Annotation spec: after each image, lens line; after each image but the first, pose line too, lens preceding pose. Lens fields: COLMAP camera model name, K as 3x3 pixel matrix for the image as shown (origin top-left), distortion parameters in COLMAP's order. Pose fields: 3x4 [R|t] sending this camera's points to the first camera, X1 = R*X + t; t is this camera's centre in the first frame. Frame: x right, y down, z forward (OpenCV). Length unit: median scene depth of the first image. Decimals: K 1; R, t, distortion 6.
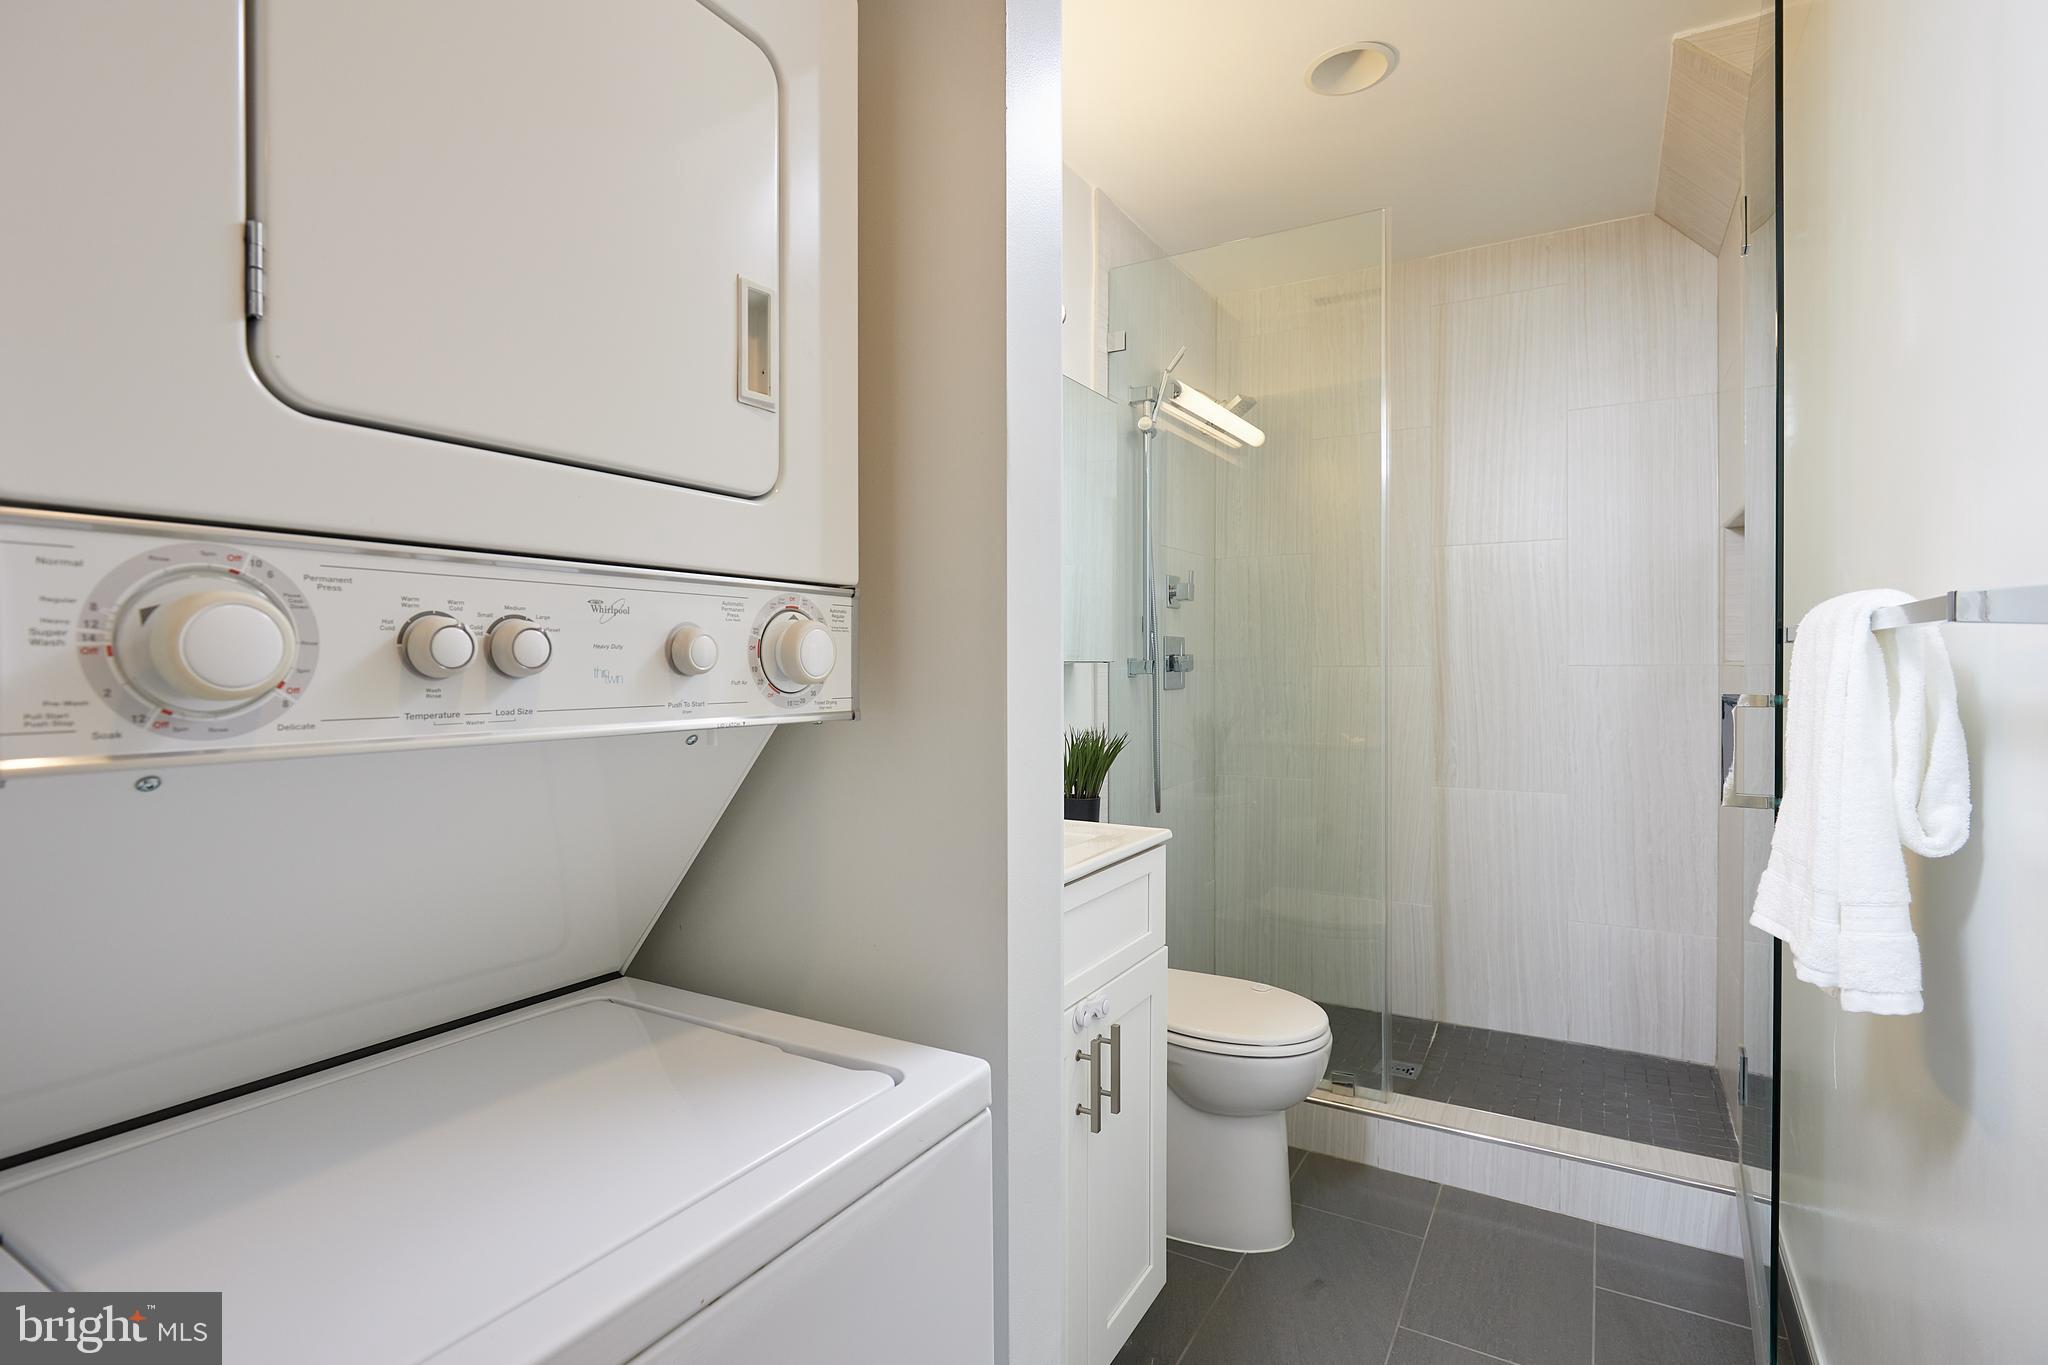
lens RADIAL K [[965.3, 0, 1032.8], [0, 965.3, 675.1], [0, 0, 1]] dist [-0.007136, 0.001659]
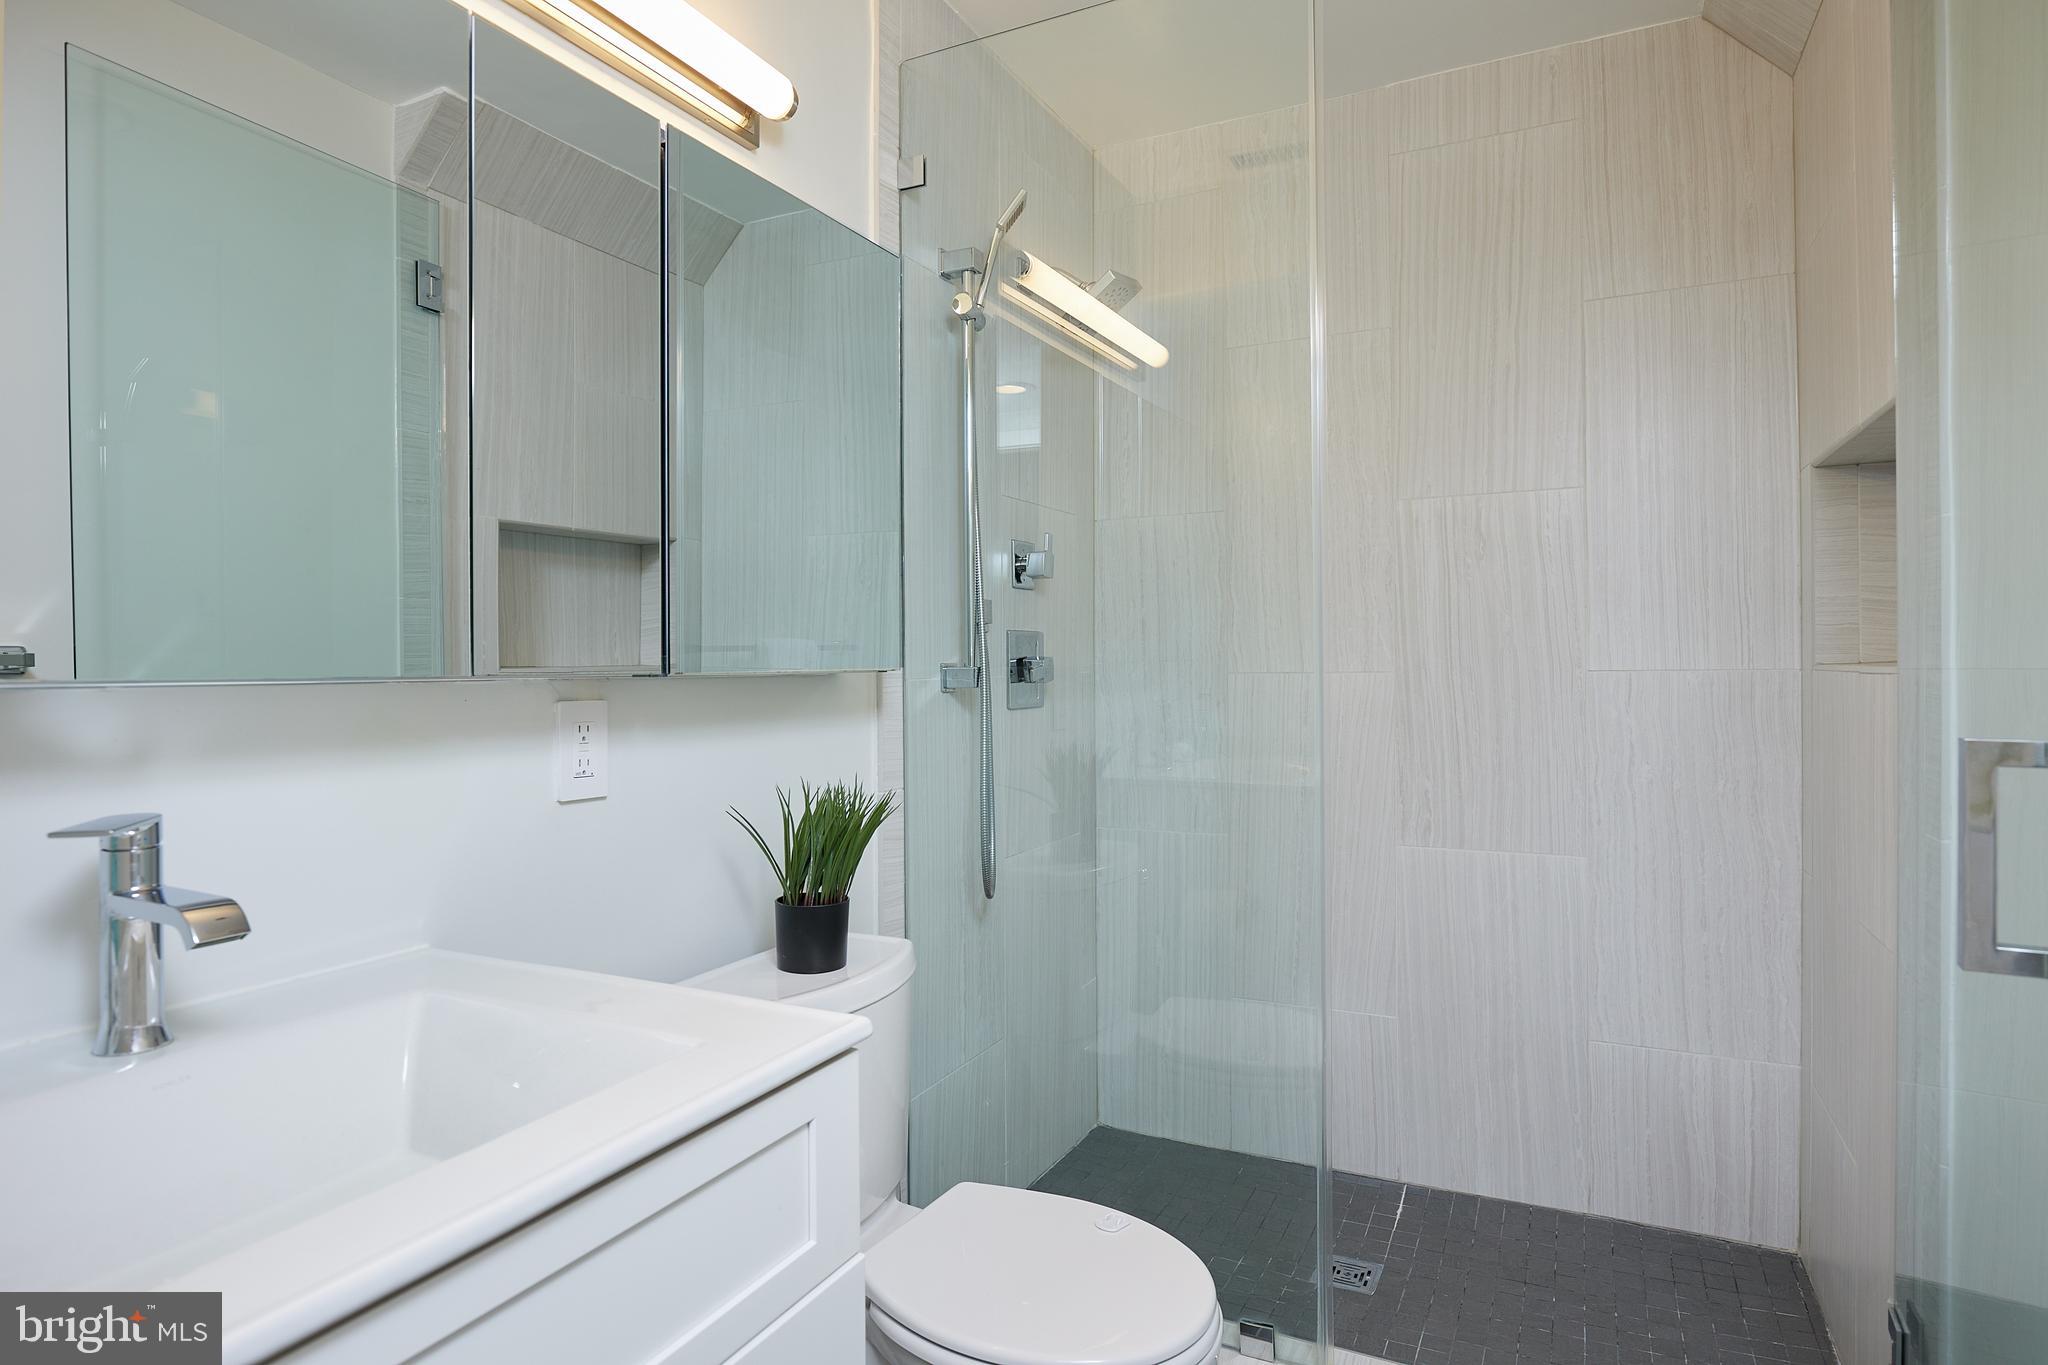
lens RADIAL K [[1121.9, 0, 1020.1], [0, 1121.9, 676.0], [0, 0, 1]] dist [-0.018405, 0.000019]
pose [[0.997980, -0.005713, 0.063266, 0.101298], [0.005862, 0.999980, -0.002177, -0.006783], [-0.063252, 0.002543, 0.997994, 0.230972]]
